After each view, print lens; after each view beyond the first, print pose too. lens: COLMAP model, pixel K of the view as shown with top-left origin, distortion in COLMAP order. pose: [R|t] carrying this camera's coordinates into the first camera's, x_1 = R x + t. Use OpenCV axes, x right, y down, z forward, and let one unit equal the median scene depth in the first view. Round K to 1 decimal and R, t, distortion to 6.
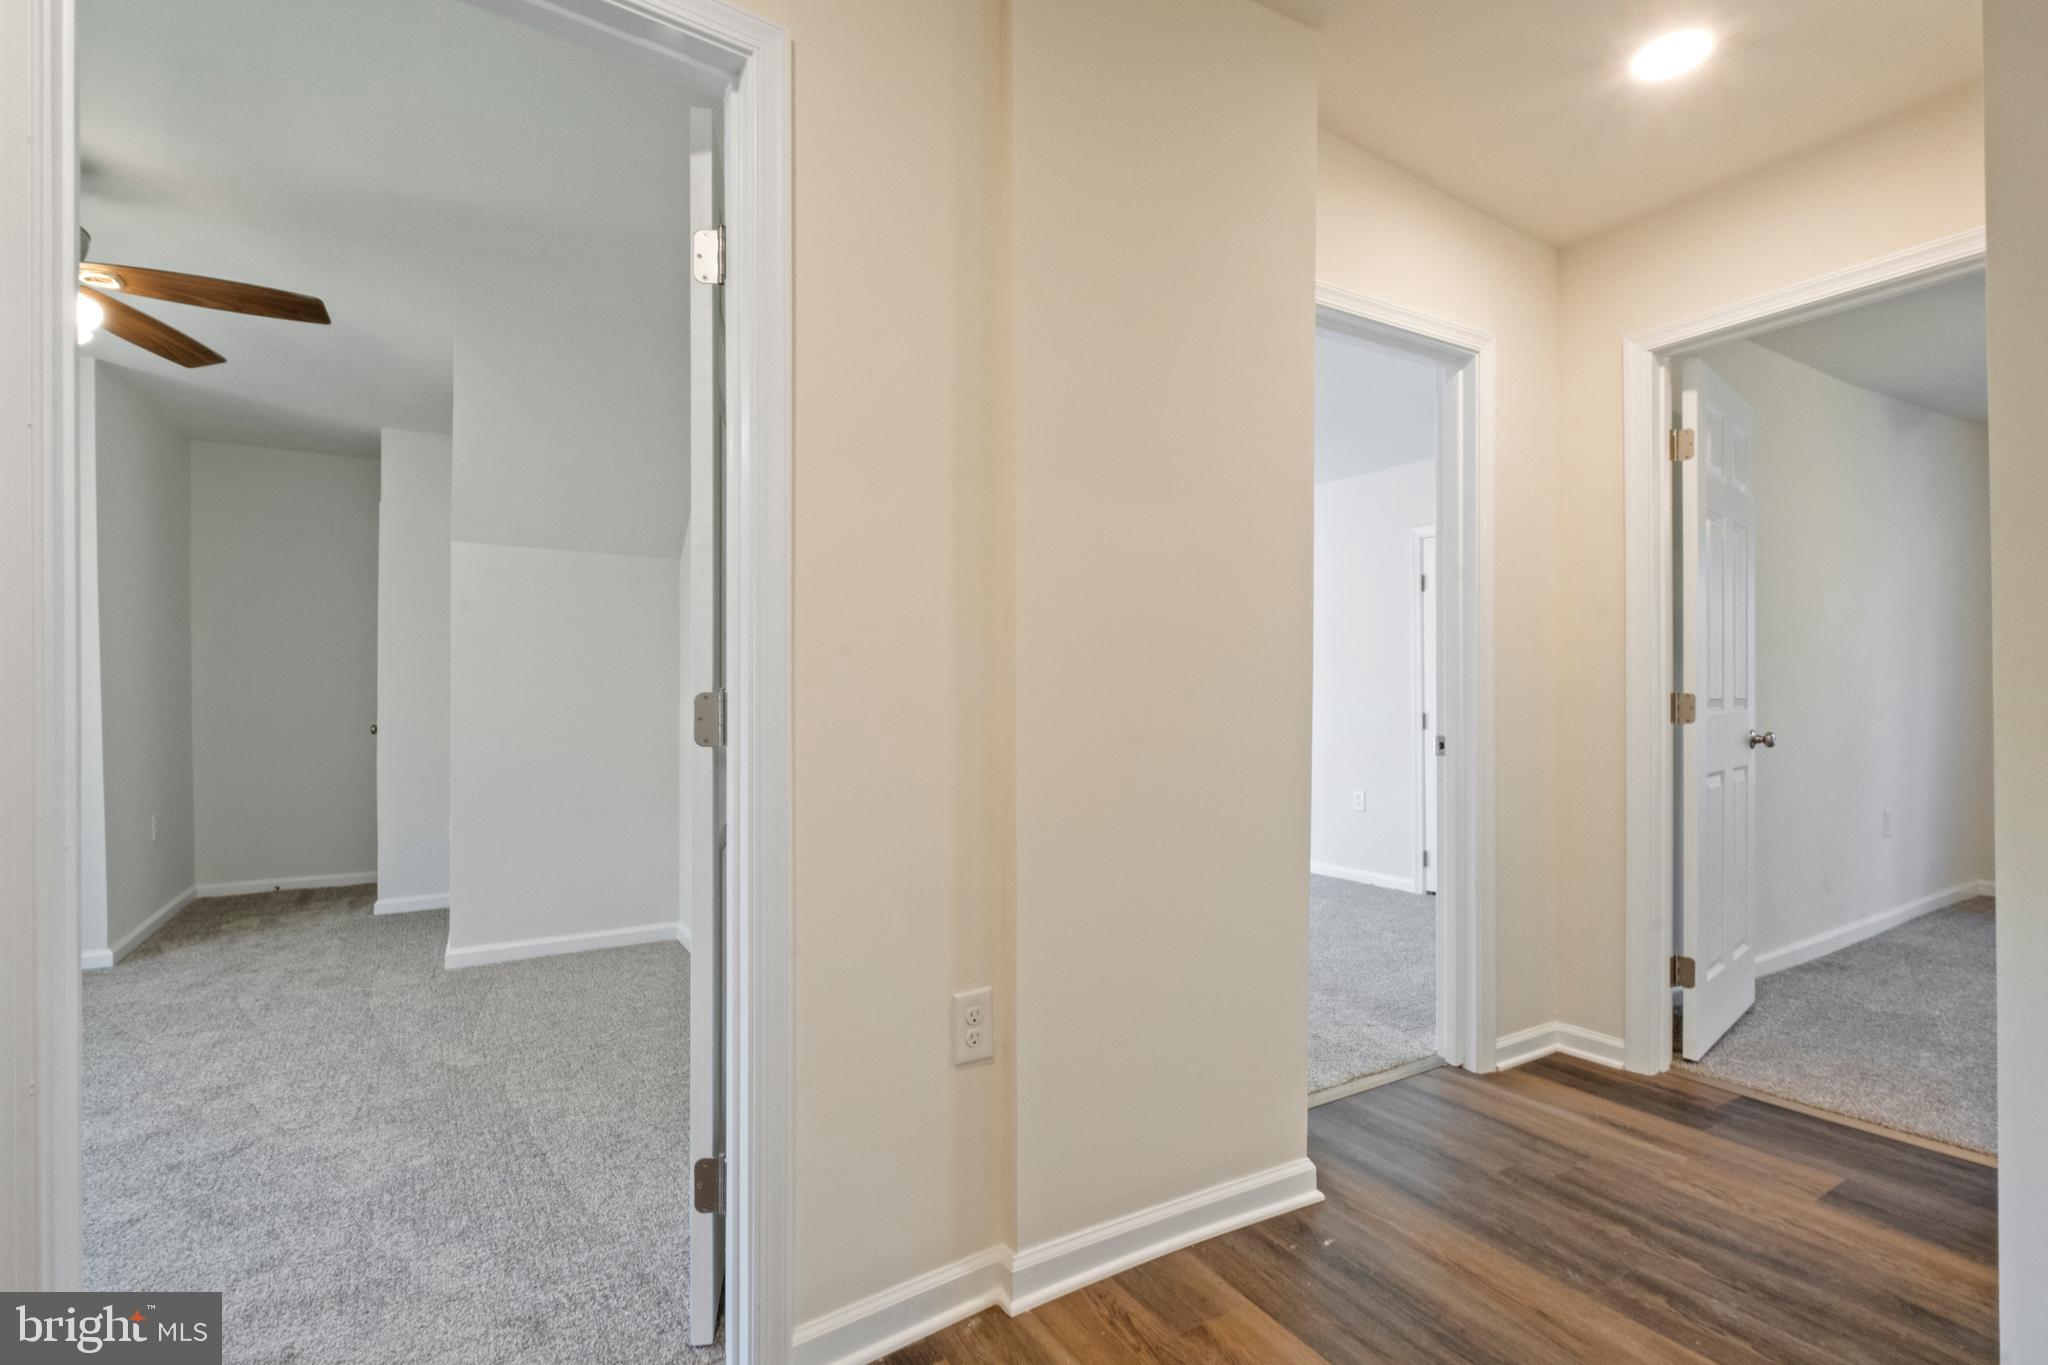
lens RADIAL K [[899.6, 0, 1012.6], [0, 899.6, 675.2], [0, 0, 1]] dist [-0.002752, -0.000378]
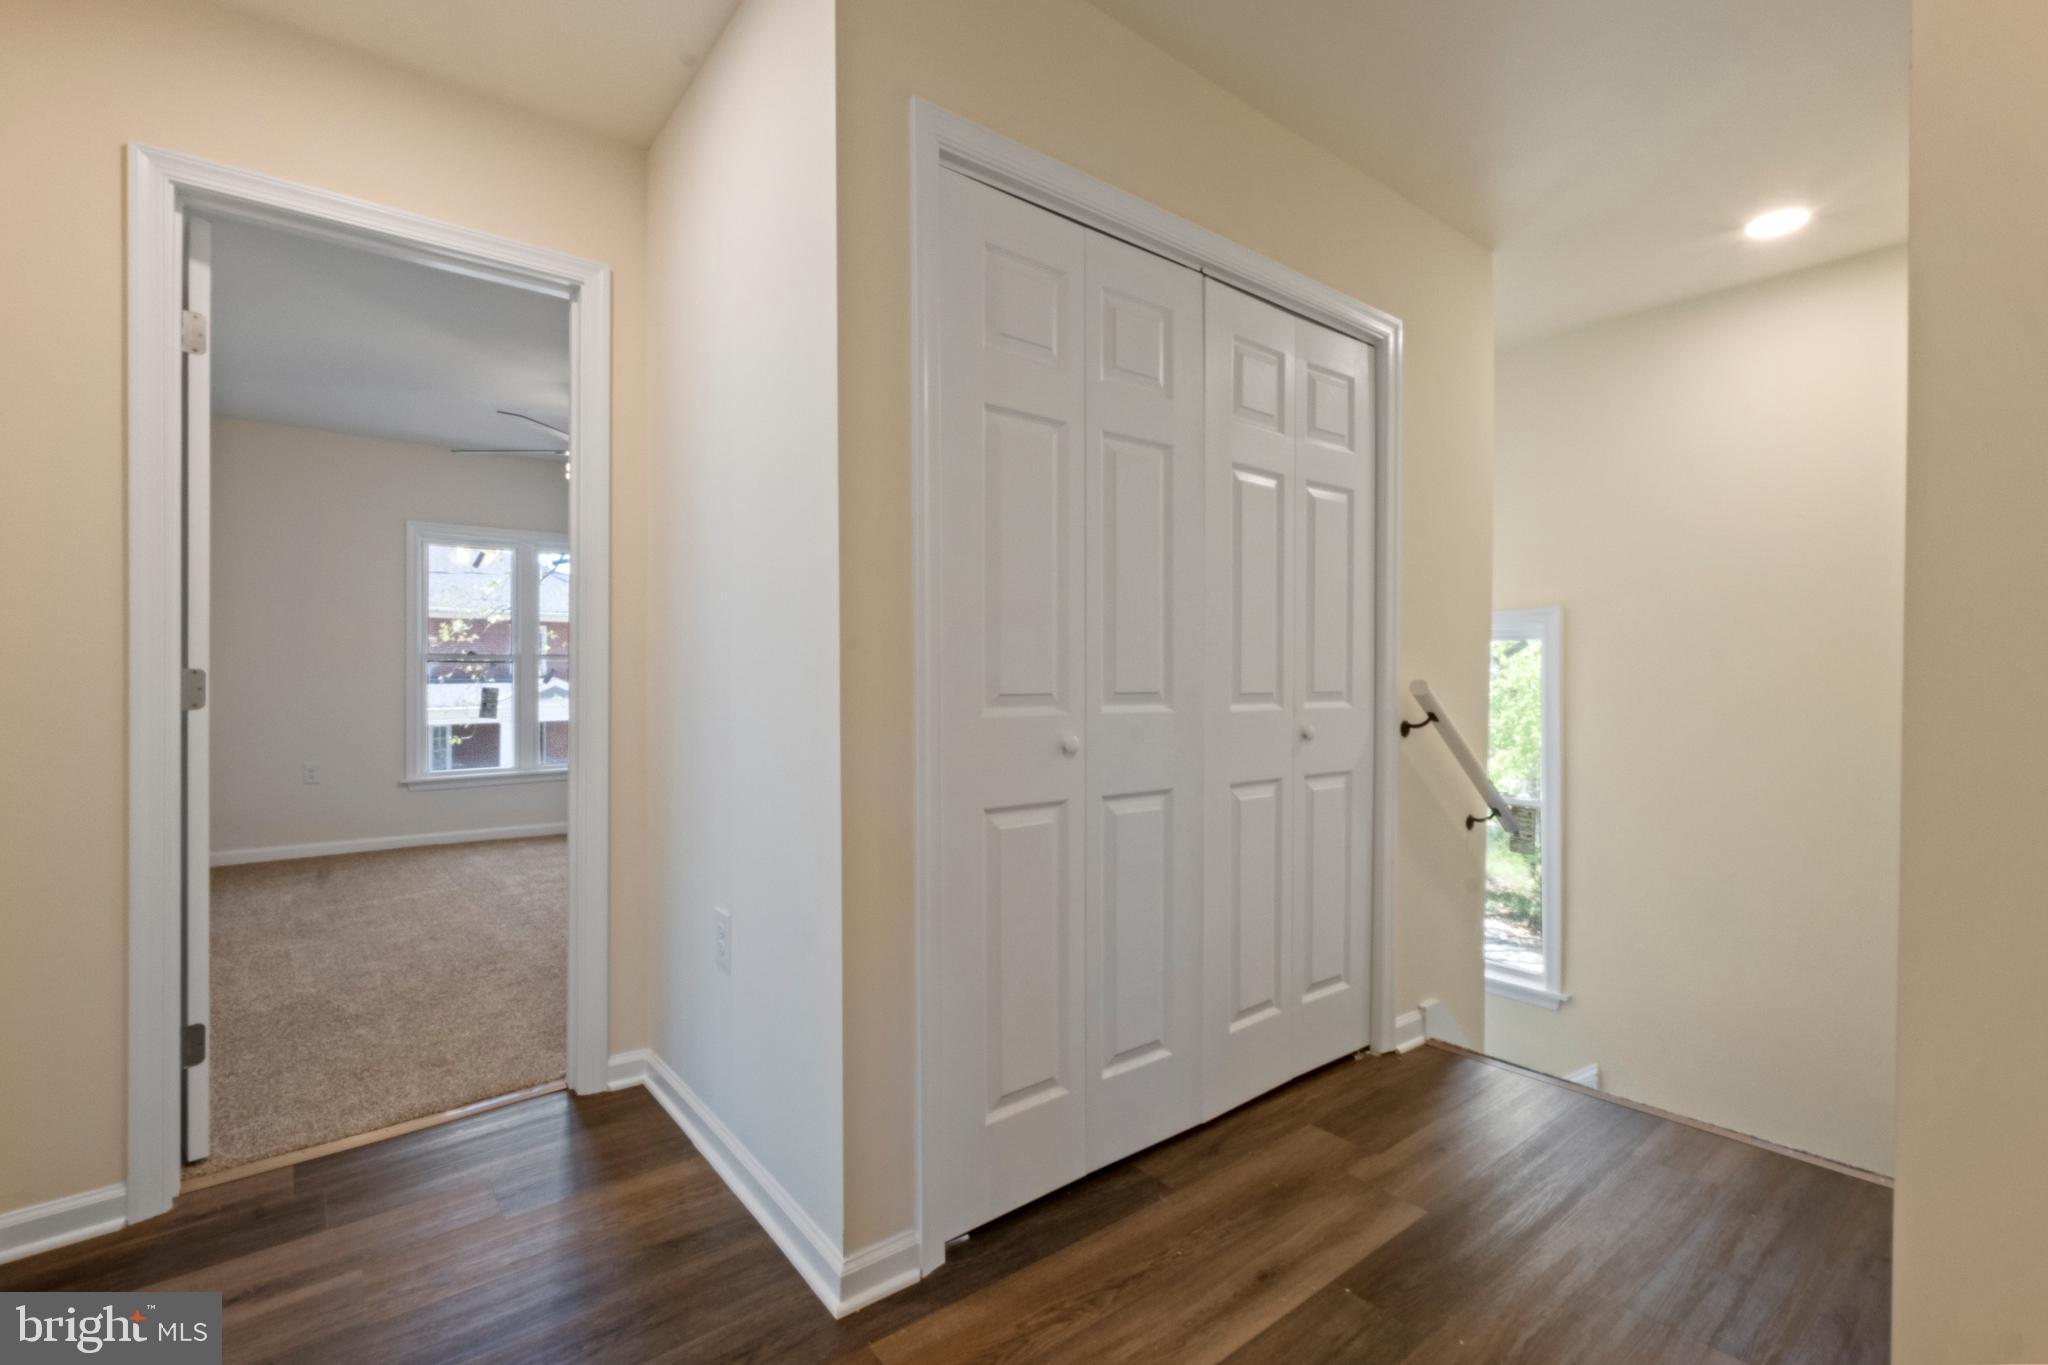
lens RADIAL K [[899.6, 0, 1012.6], [0, 899.6, 675.2], [0, 0, 1]] dist [-0.002752, -0.000378]
pose [[-0.106627, -0.001679, 0.994298, -0.048560], [-0.021563, 0.999767, -0.000624, 0.009884], [-0.994065, -0.021507, -0.106638, 0.348917]]
